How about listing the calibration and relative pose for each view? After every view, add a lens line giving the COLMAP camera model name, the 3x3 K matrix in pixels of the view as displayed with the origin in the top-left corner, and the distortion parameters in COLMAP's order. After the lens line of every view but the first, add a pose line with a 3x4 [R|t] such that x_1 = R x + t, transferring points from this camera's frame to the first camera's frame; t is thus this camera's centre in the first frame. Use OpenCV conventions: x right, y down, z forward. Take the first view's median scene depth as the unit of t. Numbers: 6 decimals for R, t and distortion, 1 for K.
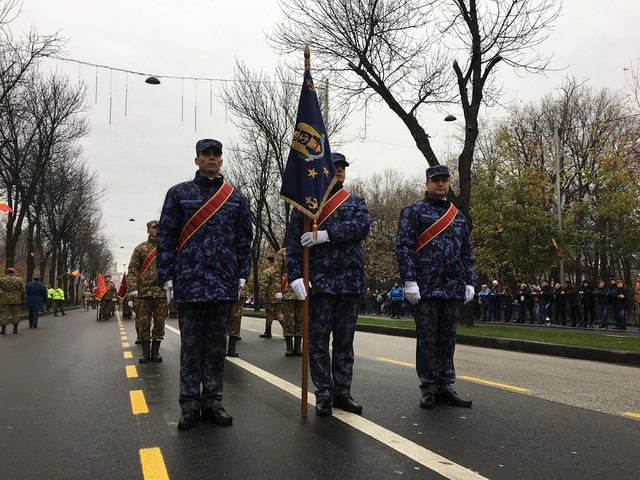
lens RADIAL K [[534.2, 0, 318.7], [0, 534.2, 236.1], [0, 0, 1]] dist [0.075699, -0.091173]
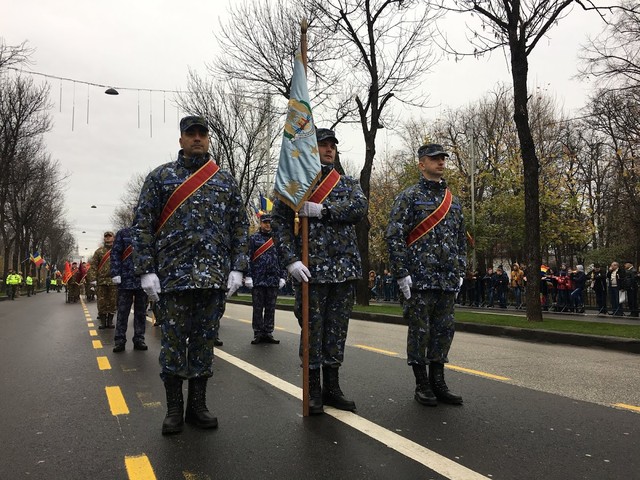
lens RADIAL K [[534.2, 0, 318.7], [0, 534.2, 236.1], [0, 0, 1]] dist [0.075699, -0.091173]
pose [[0.998149, 0.005586, 0.060558, 0.049033], [-0.007404, 0.999527, 0.029840, -0.018579], [-0.060363, -0.030233, 0.997719, -0.139354]]
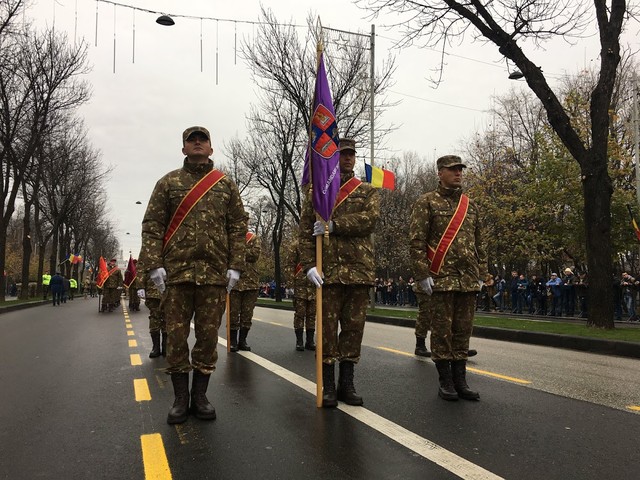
lens RADIAL K [[534.2, 0, 318.7], [0, 534.2, 236.1], [0, 0, 1]] dist [0.075699, -0.091173]
pose [[0.999937, 0.005922, -0.009504, -0.054430], [-0.005733, 0.999786, 0.019859, 0.017196], [0.009620, -0.019803, 0.999758, 0.147447]]
